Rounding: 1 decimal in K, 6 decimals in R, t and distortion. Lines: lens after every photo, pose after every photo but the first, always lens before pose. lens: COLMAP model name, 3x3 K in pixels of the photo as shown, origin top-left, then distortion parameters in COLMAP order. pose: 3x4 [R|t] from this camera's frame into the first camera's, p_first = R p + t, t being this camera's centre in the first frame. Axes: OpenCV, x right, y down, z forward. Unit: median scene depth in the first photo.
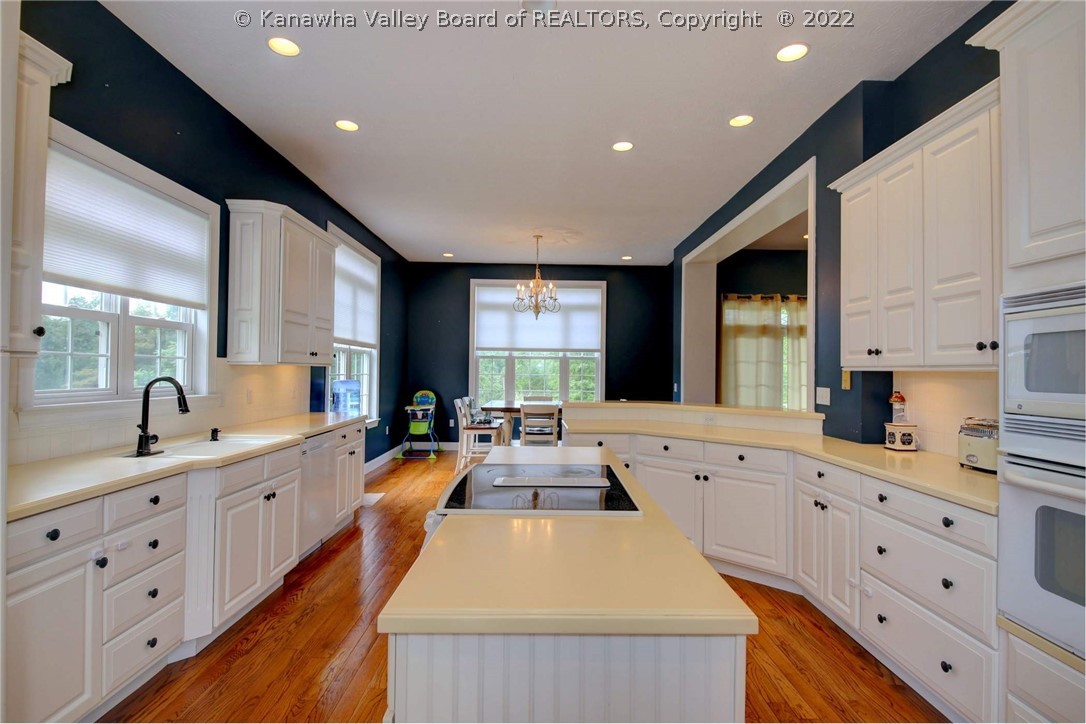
lens RADIAL K [[512.9, 0, 548.6], [0, 512.9, 364.1], [0, 0, 1]] dist [0.014273, -0.016185]
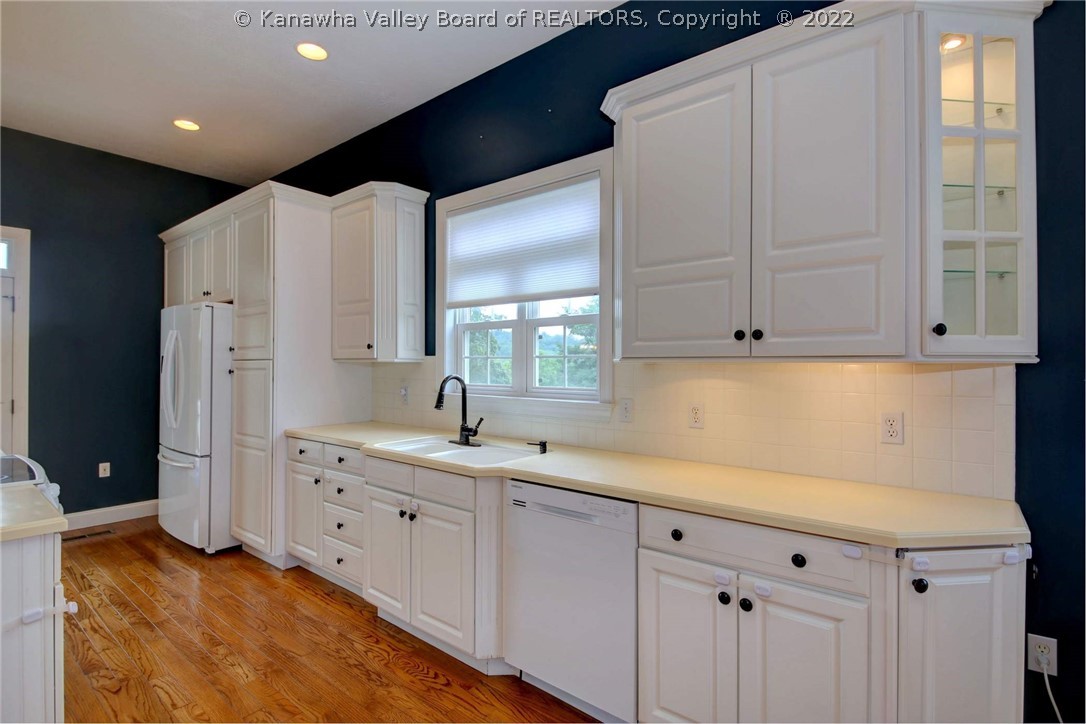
lens RADIAL K [[512.9, 0, 548.6], [0, 512.9, 364.1], [0, 0, 1]] dist [0.014273, -0.016185]
pose [[-0.639764, -0.014270, -0.768439, -0.029894], [0.005631, 0.999714, -0.023252, 0.024692], [0.768551, -0.019203, -0.639501, 1.752116]]
